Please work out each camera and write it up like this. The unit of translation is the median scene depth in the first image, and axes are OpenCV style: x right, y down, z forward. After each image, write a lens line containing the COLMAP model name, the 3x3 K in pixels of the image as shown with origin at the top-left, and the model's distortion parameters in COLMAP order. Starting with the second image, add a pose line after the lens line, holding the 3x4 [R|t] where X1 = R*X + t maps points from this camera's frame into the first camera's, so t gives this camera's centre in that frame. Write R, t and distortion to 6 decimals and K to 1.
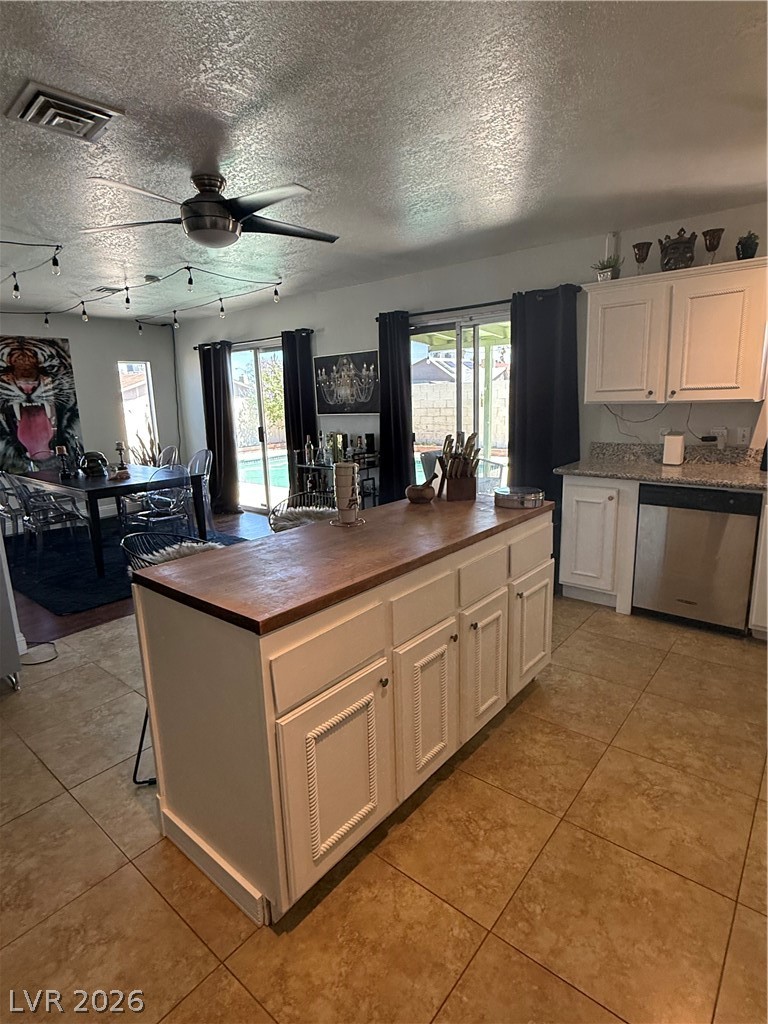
lens RADIAL K [[538.7, 0, 381.4], [0, 538.7, 509.7], [0, 0, 1]] dist [-0.006589, 0.000006]
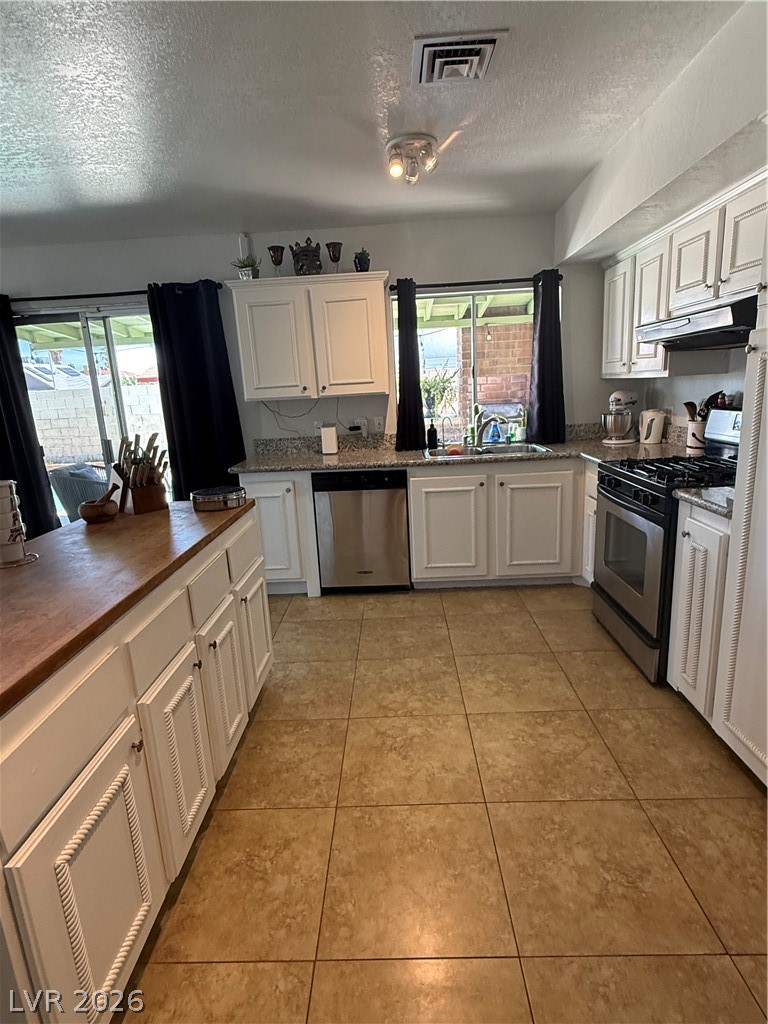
lens RADIAL K [[538.7, 0, 384.0], [0, 538.7, 512.0], [0, 0, 1]] dist [-0.003777, 0.000148]
pose [[0.782604, -0.150613, 0.604025, -0.046245], [0.155895, 0.986790, 0.044069, 0.002107], [-0.602684, 0.059676, 0.795746, 0.048165]]
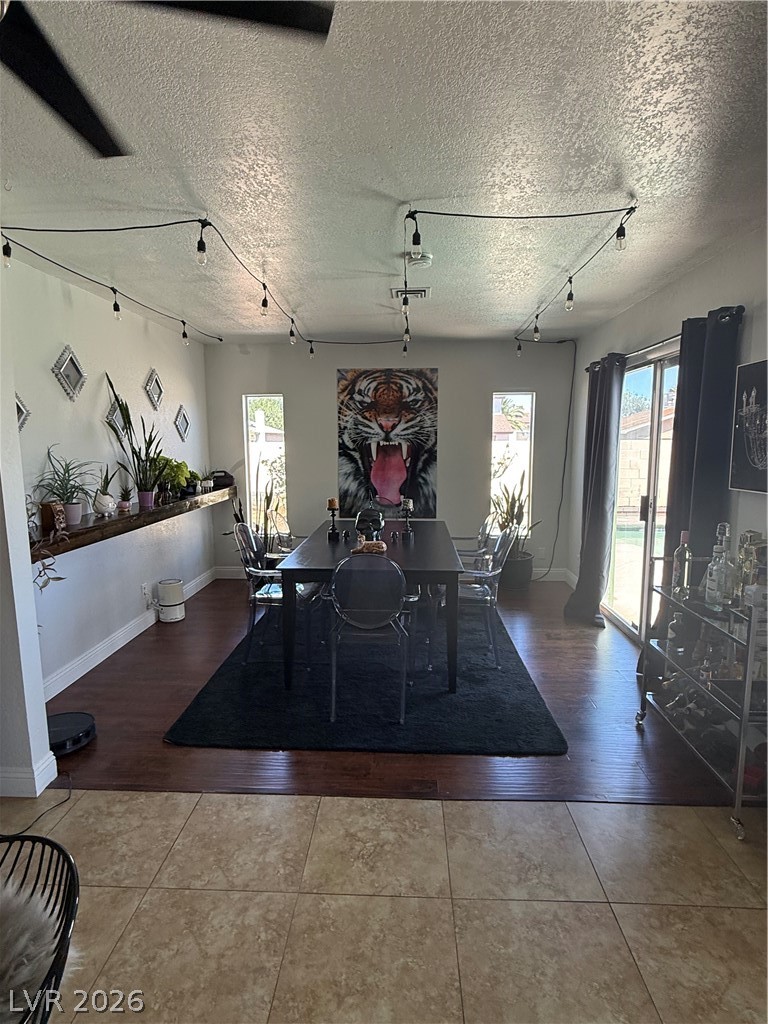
lens RADIAL K [[537.9, 0, 381.2], [0, 537.9, 513.4], [0, 0, 1]] dist [0.002136, -0.000794]
pose [[0.604178, 0.137378, -0.784918, 0.085595], [-0.182374, 0.982721, 0.031618, -0.144148], [0.775699, 0.124046, 0.618793, 0.602848]]
